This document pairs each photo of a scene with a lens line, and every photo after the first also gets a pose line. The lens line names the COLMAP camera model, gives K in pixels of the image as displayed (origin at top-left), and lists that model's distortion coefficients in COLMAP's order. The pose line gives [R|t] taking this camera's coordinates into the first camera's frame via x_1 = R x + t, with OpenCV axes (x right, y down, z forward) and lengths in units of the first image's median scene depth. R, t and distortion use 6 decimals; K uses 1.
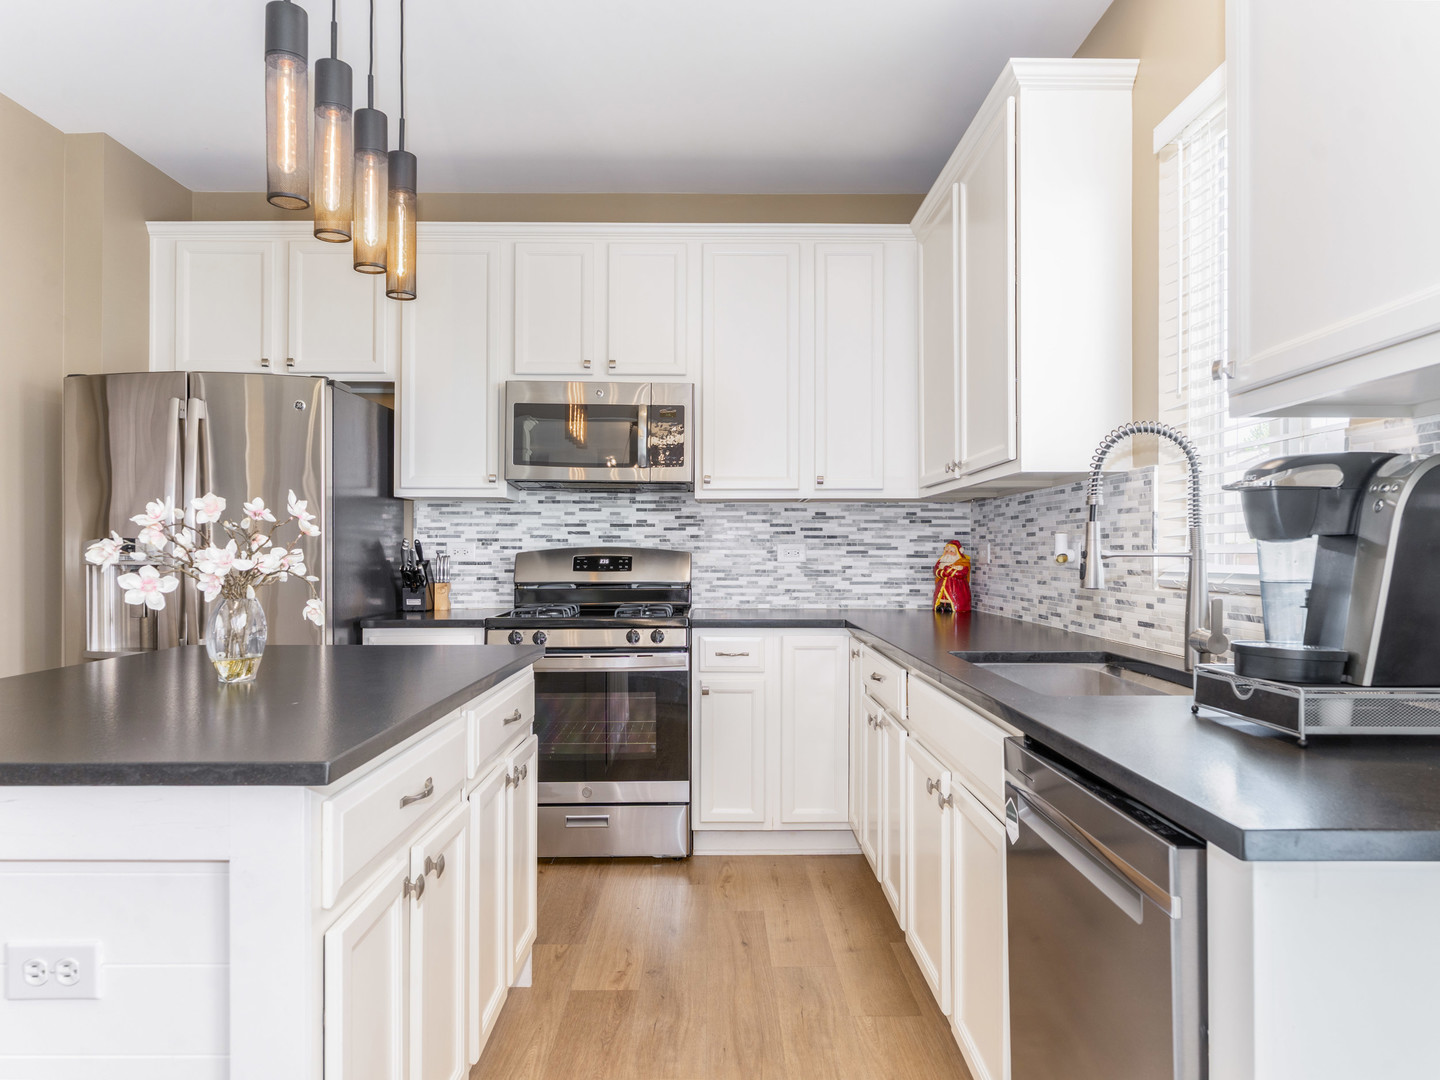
lens RADIAL K [[948.2, 0, 720.3], [0, 948.2, 547.6], [0, 0, 1]] dist [0.000792, -0.004014]
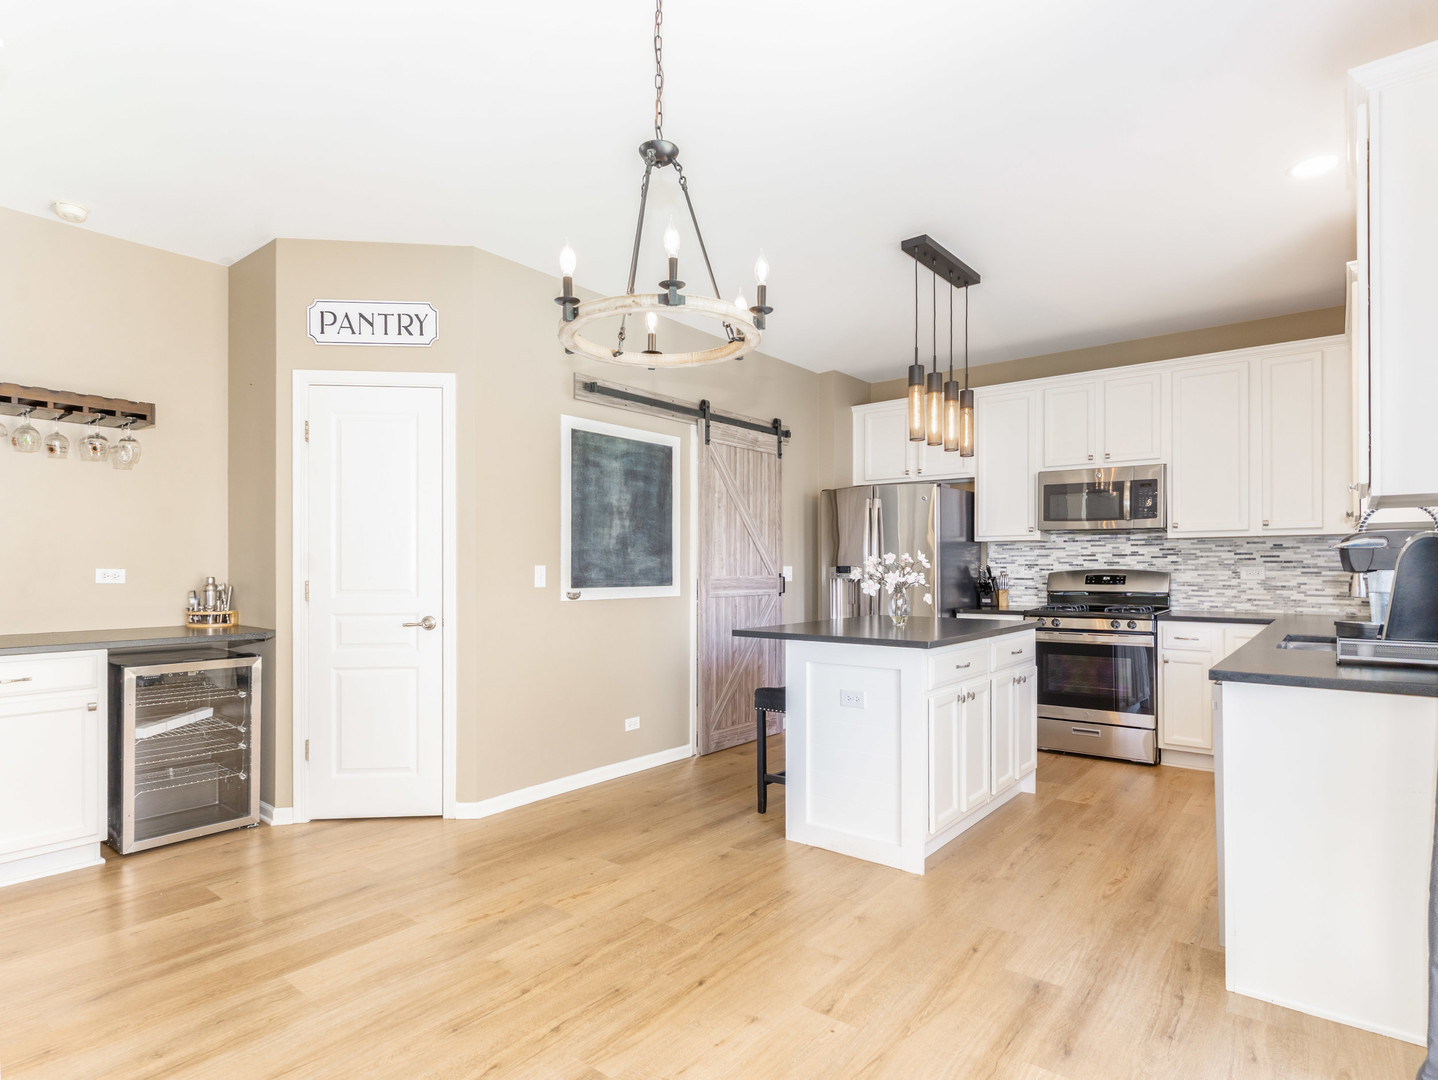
lens RADIAL K [[783.6, 0, 713.8], [0, 783.6, 564.3], [0, 0, 1]] dist [0.001904, 0.002453]
pose [[0.773768, -0.004095, -0.633456, 0.226074], [0.004451, 0.999990, -0.001028, -0.011905], [0.633454, -0.002024, 0.773778, -0.486260]]
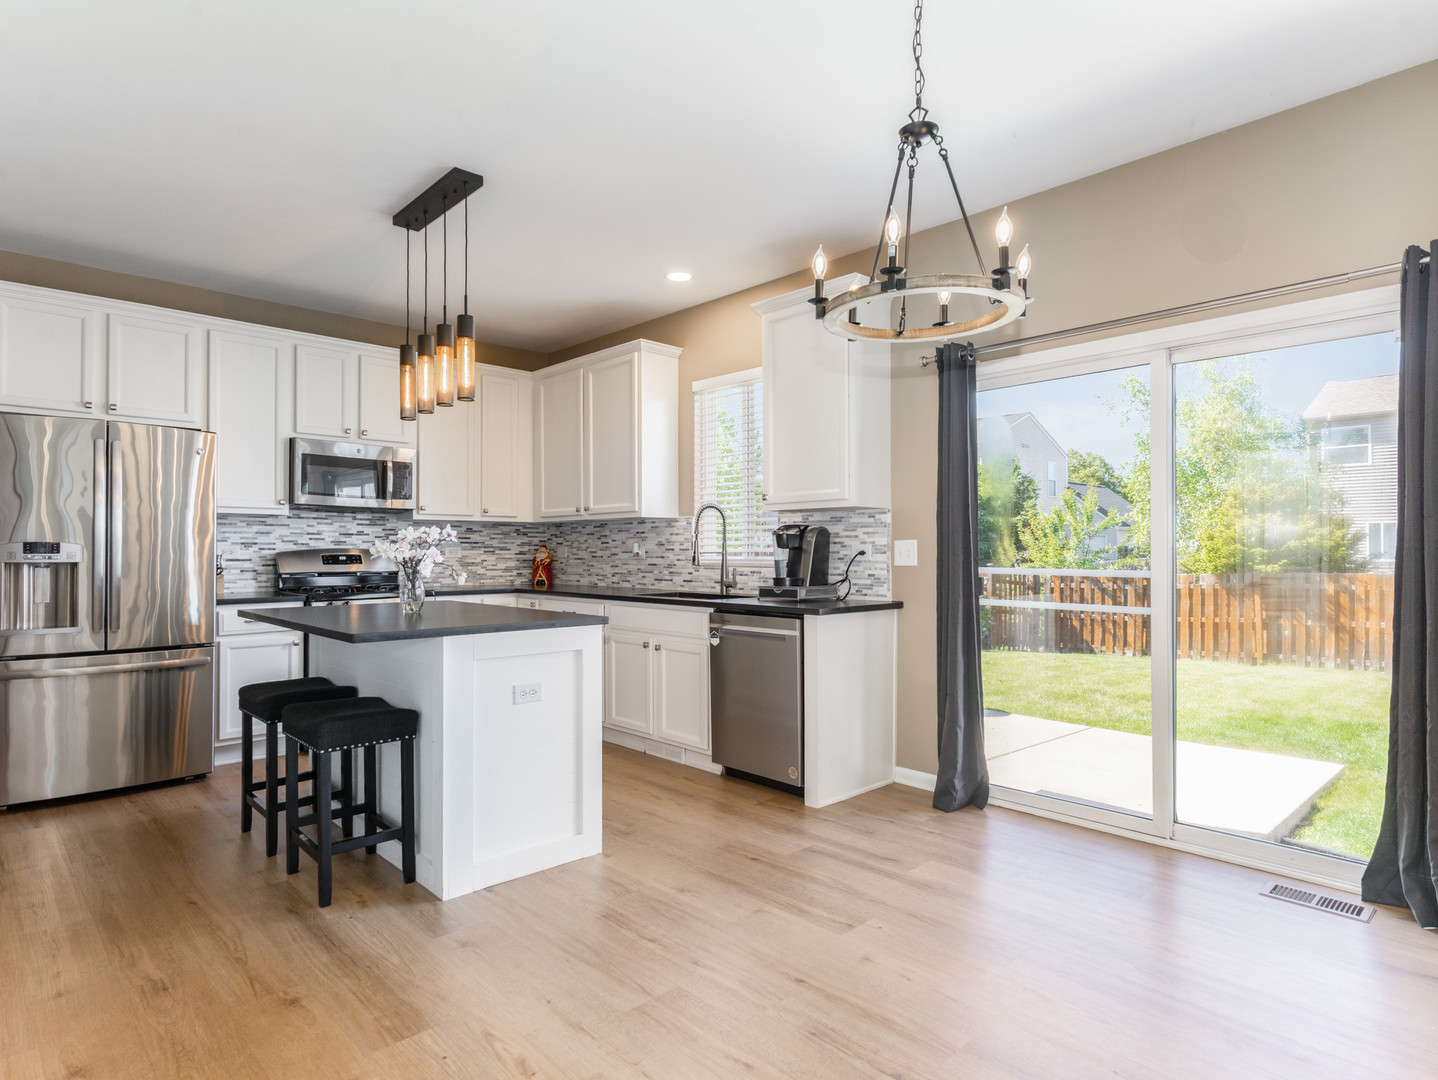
lens RADIAL K [[815.6, 0, 715.4], [0, 815.6, 543.6], [0, 0, 1]] dist [0.002268, -0.001265]
pose [[0.728091, 0.005301, 0.685460, -0.659954], [-0.002216, 0.999983, -0.005380, -0.003524], [-0.685477, 0.002398, 0.728090, -0.411828]]
